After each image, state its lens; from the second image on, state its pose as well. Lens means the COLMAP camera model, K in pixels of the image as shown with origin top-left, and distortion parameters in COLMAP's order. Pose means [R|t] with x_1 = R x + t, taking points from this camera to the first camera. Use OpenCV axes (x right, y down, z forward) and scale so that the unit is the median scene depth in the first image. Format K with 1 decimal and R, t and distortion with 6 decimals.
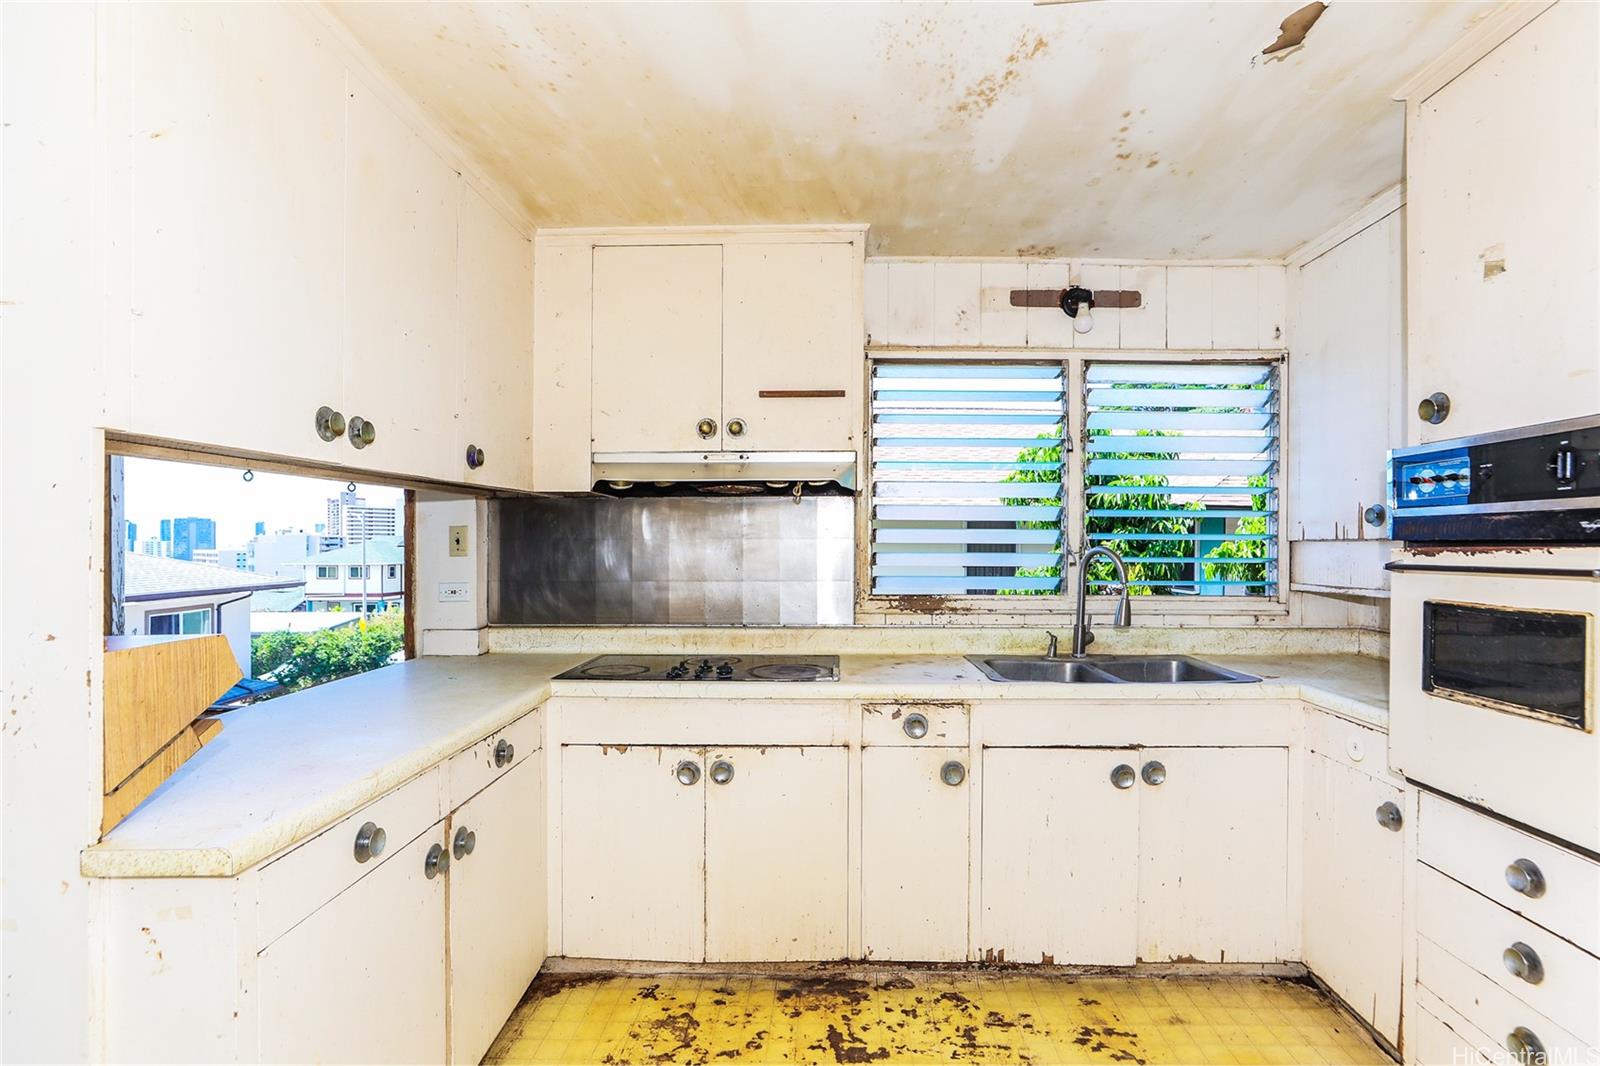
lens RADIAL K [[734.6, 0, 801.9], [0, 734.6, 538.0], [0, 0, 1]] dist [-0.019876, 0.007969]
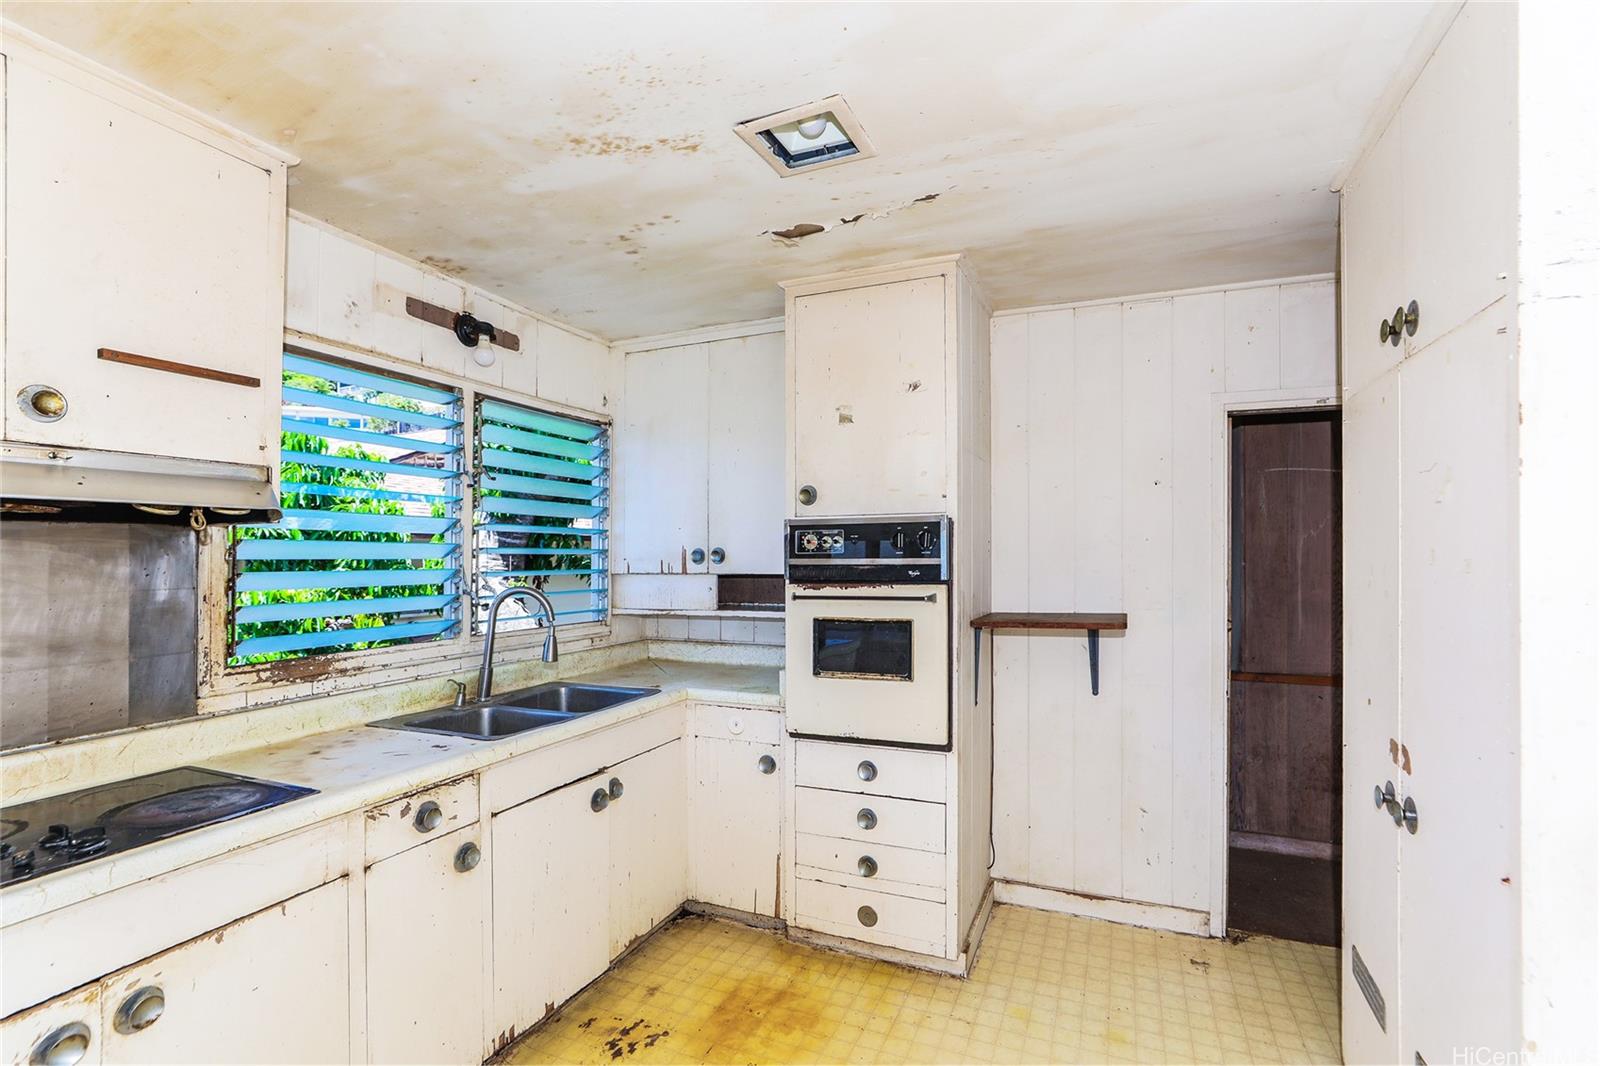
lens RADIAL K [[734.6, 0, 828.1], [0, 734.6, 548.3], [0, 0, 1]] dist [-0.019876, 0.007969]
pose [[0.362300, 0.004909, 0.932049, -0.445859], [0.001814, 0.999981, -0.005972, -0.039798], [-0.932060, 0.003854, 0.362284, 0.281932]]
